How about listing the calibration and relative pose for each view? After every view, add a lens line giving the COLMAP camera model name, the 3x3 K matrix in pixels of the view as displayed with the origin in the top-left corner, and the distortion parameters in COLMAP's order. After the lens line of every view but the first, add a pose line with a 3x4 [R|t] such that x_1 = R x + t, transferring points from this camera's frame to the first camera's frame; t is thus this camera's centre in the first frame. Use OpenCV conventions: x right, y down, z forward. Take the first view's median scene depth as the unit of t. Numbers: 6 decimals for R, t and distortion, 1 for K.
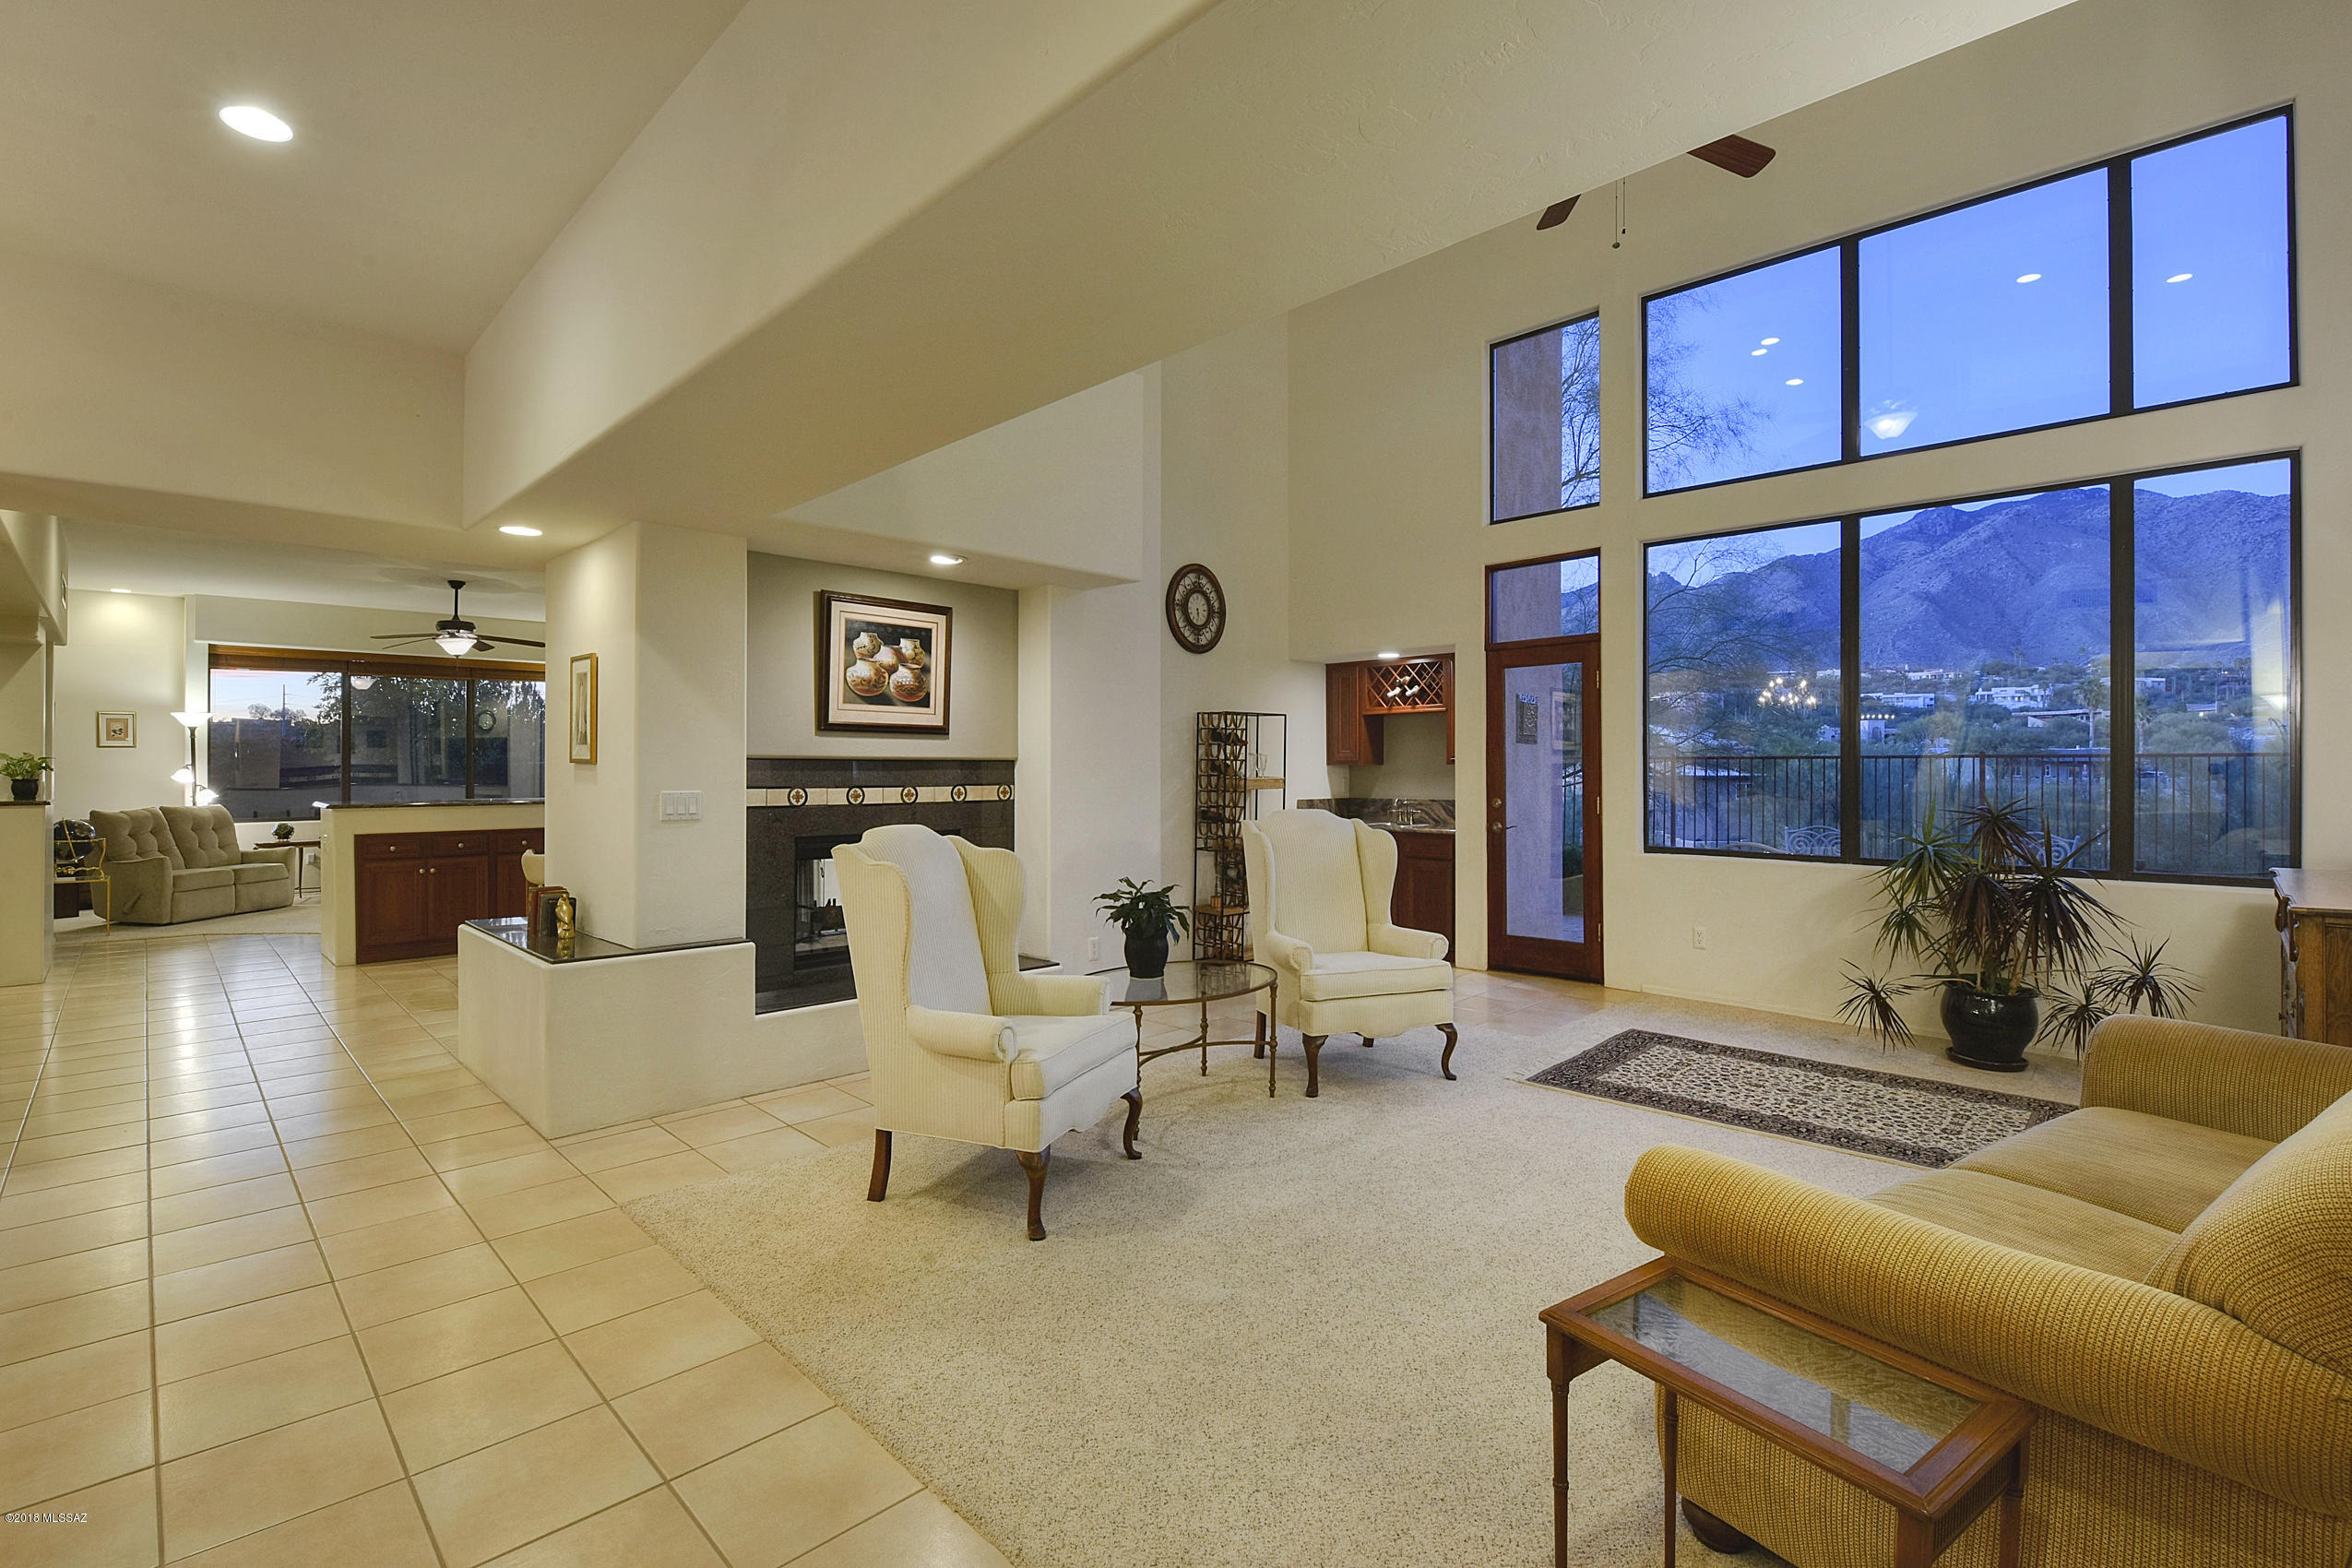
lens RADIAL K [[1055.4, 0, 1174.3], [0, 1055.4, 785.9], [0, 0, 1]] dist [-0.019674, -0.001462]
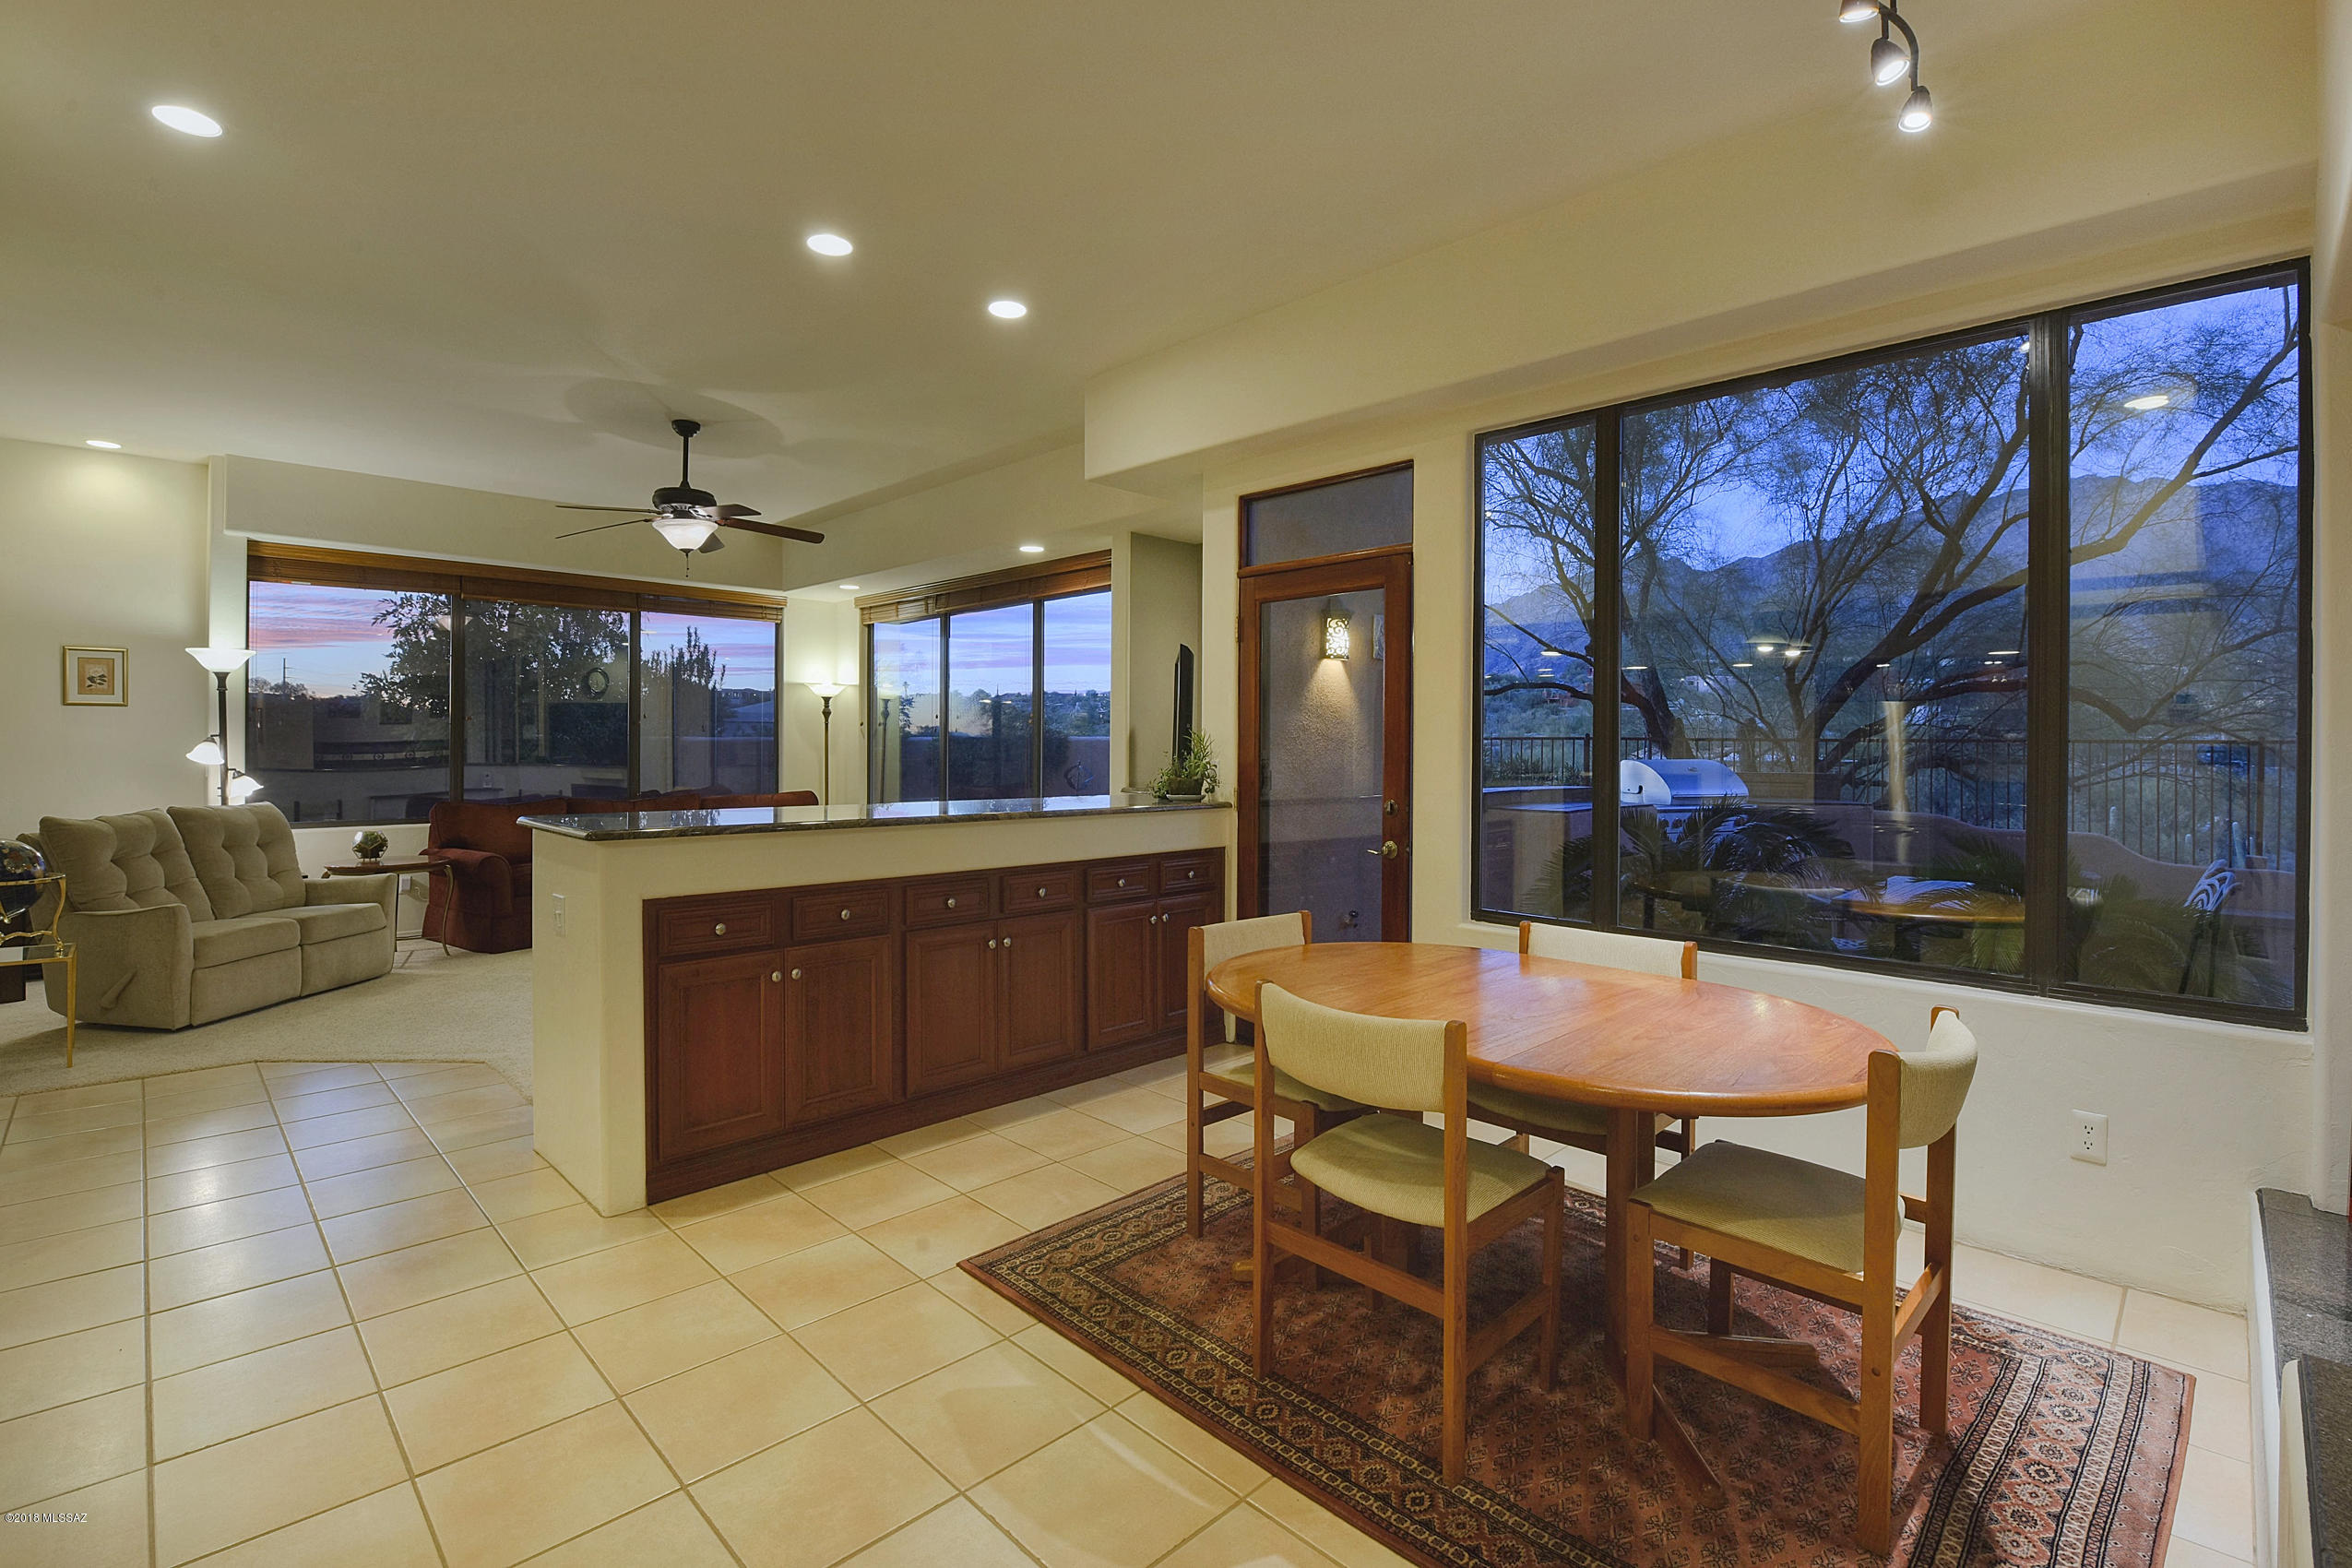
lens RADIAL K [[1055.4, 0, 1188.3], [0, 1055.4, 763.1], [0, 0, 1]] dist [-0.019674, -0.001462]
pose [[0.999953, 0.004641, 0.008496, -0.395753], [-0.004631, 0.999988, -0.001268, -0.006300], [-0.008502, 0.001228, 0.999963, 0.397435]]
